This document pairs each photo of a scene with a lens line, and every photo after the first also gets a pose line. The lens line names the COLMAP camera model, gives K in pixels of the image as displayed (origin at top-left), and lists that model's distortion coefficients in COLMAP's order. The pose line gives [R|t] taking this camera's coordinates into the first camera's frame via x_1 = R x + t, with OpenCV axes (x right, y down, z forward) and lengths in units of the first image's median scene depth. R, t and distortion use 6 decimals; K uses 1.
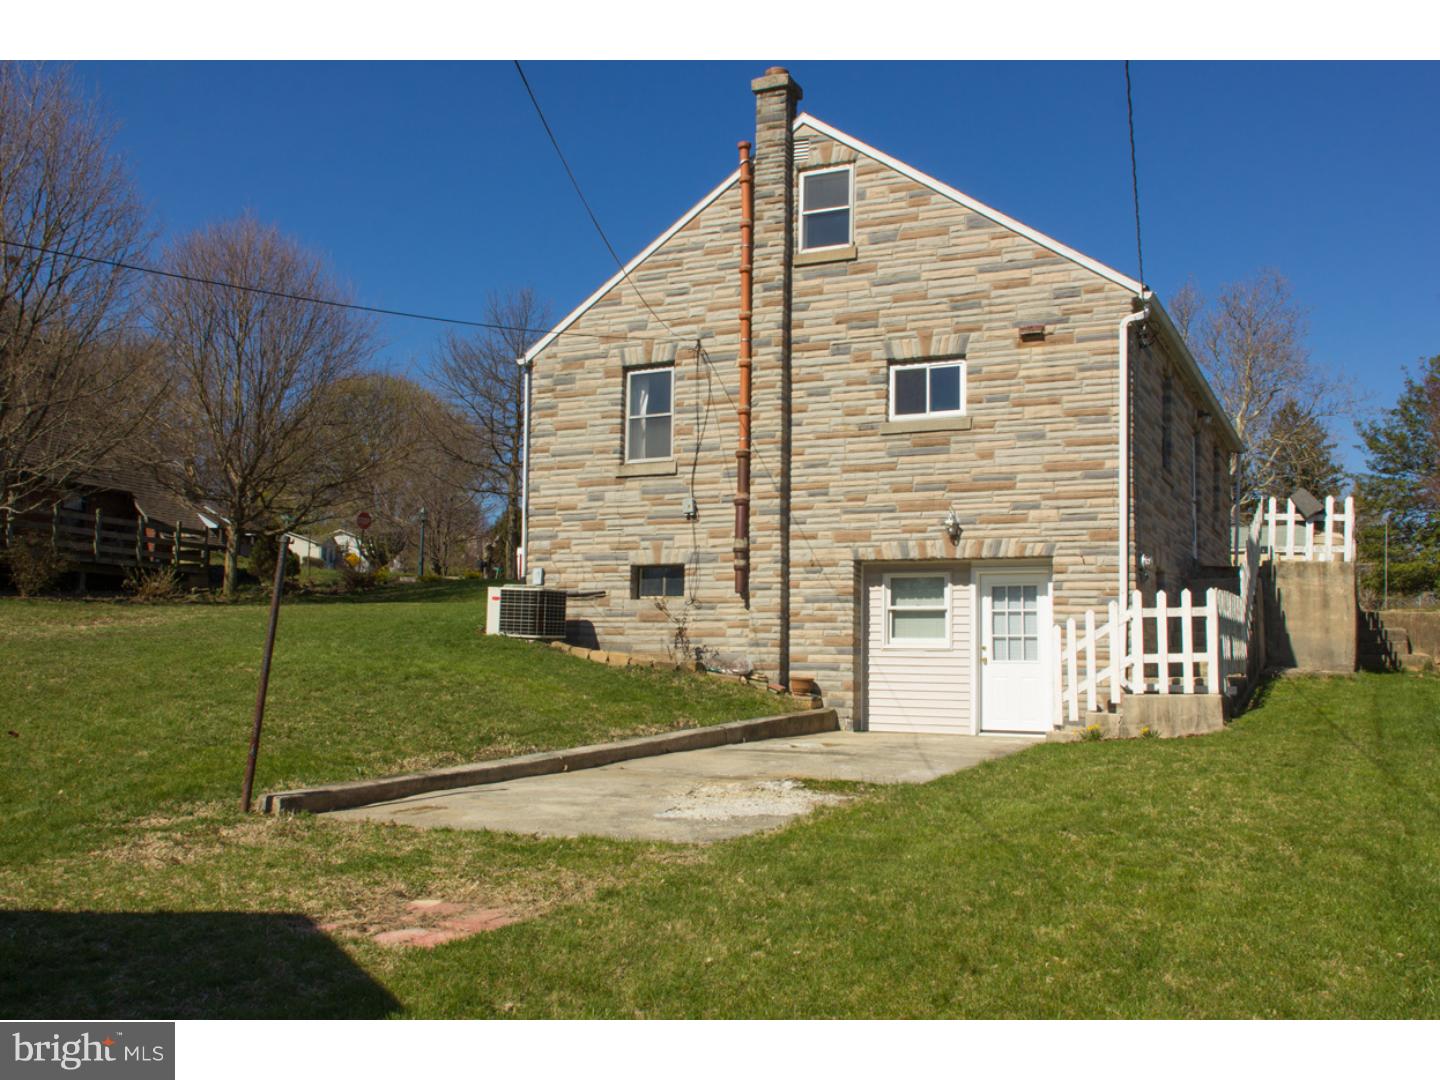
lens RADIAL K [[1300.8, 0, 719.3], [0, 1300.8, 539.9], [0, 0, 1]] dist [0.003867, 0.002237]
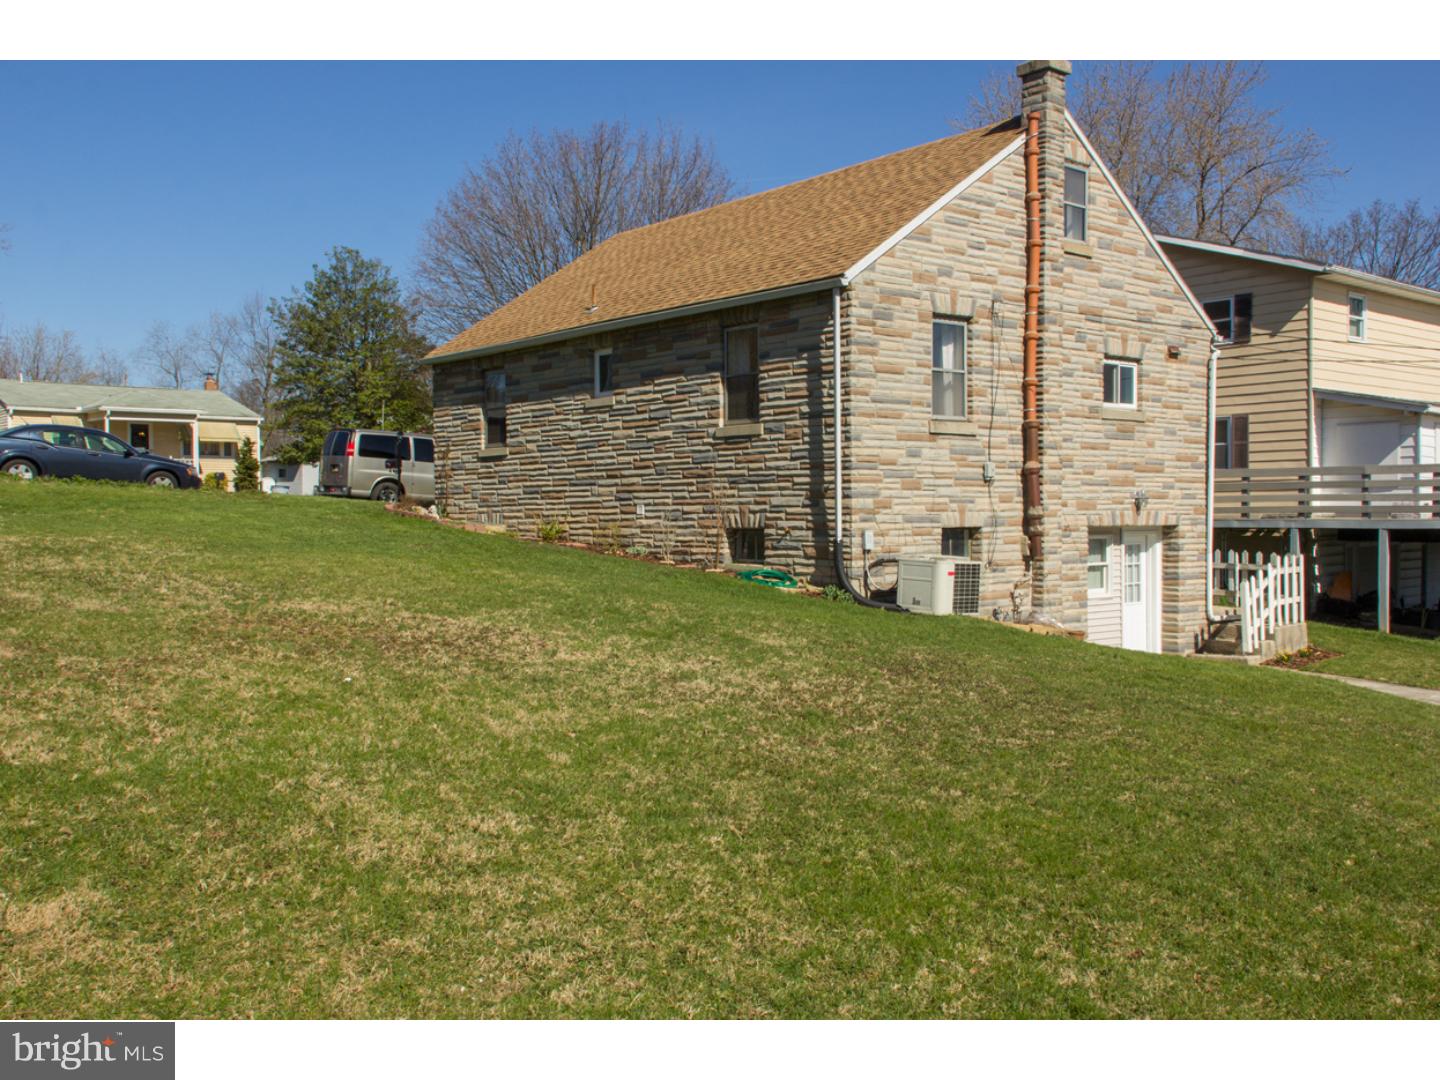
lens RADIAL K [[1300.8, 0, 719.2], [0, 1300.8, 540.1], [0, 0, 1]] dist [0.003867, 0.002237]
pose [[0.431929, -0.035342, 0.901215, -1.008567], [-0.082366, 0.993511, 0.078438, -0.033333], [-0.898139, -0.108109, 0.426215, 0.745052]]
